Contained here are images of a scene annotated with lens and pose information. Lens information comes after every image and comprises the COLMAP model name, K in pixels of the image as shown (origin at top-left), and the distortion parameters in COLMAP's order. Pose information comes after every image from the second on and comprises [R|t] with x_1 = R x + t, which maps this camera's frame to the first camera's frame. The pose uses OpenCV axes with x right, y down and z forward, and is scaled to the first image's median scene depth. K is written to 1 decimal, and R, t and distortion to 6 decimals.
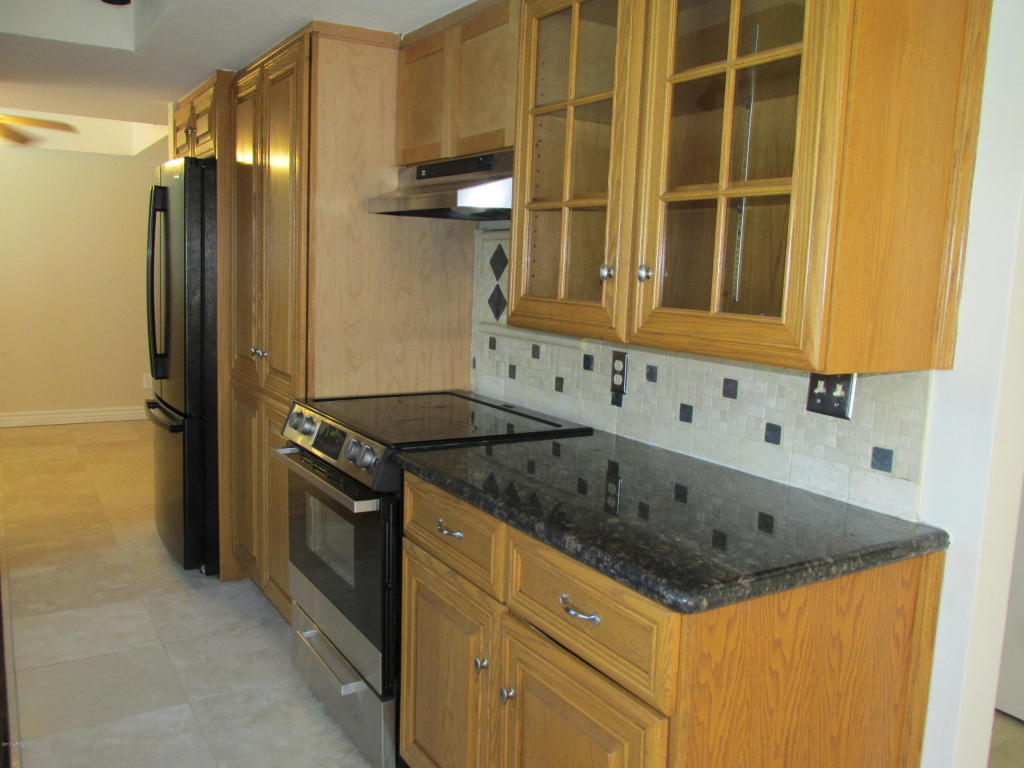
lens RADIAL K [[853.5, 0, 512.0], [0, 853.5, 384.0], [0, 0, 1]] dist [-0.022543, -0.002329]
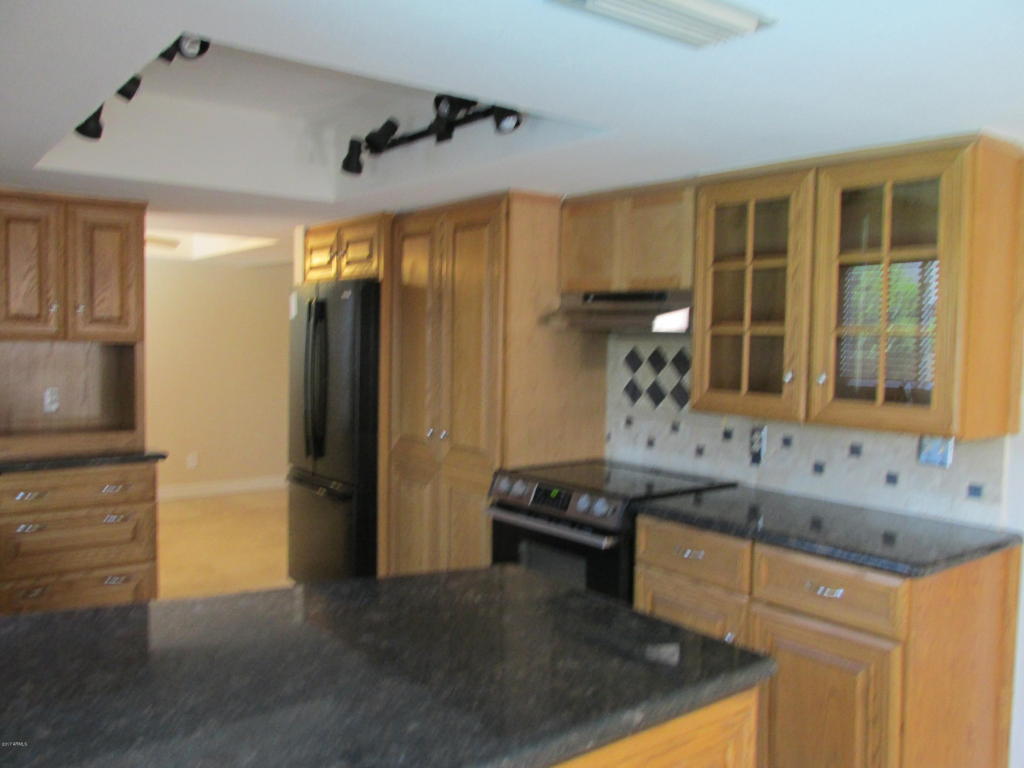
lens RADIAL K [[855.5, 0, 514.7], [0, 855.5, 378.7], [0, 0, 1]] dist [-0.025370, 0.002704]
pose [[0.993805, -0.026530, 0.107921, -0.469219], [0.035319, 0.996140, -0.080361, -0.019734], [-0.105372, 0.083674, 0.990906, -0.405690]]
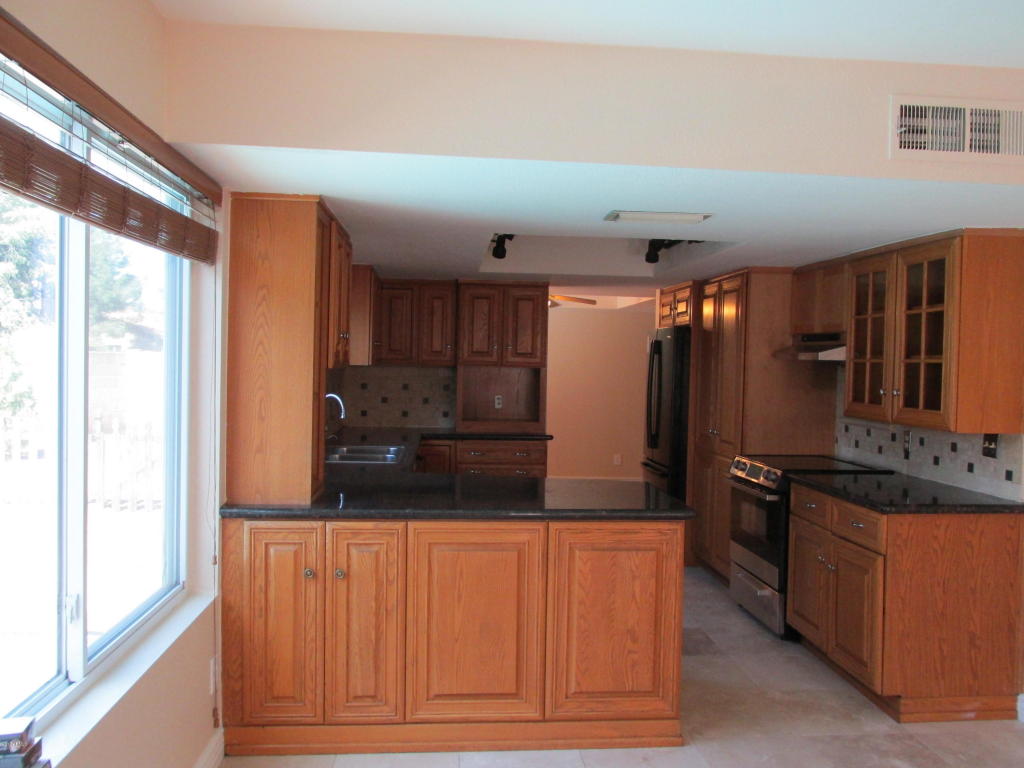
lens RADIAL K [[852.2, 0, 511.6], [0, 852.2, 384.6], [0, 0, 1]] dist [-0.025661, -0.002387]
pose [[0.891671, -0.005747, -0.452647, 0.216622], [-0.049334, 0.992730, -0.109788, 0.125309], [0.449987, 0.120225, 0.884905, -1.241406]]
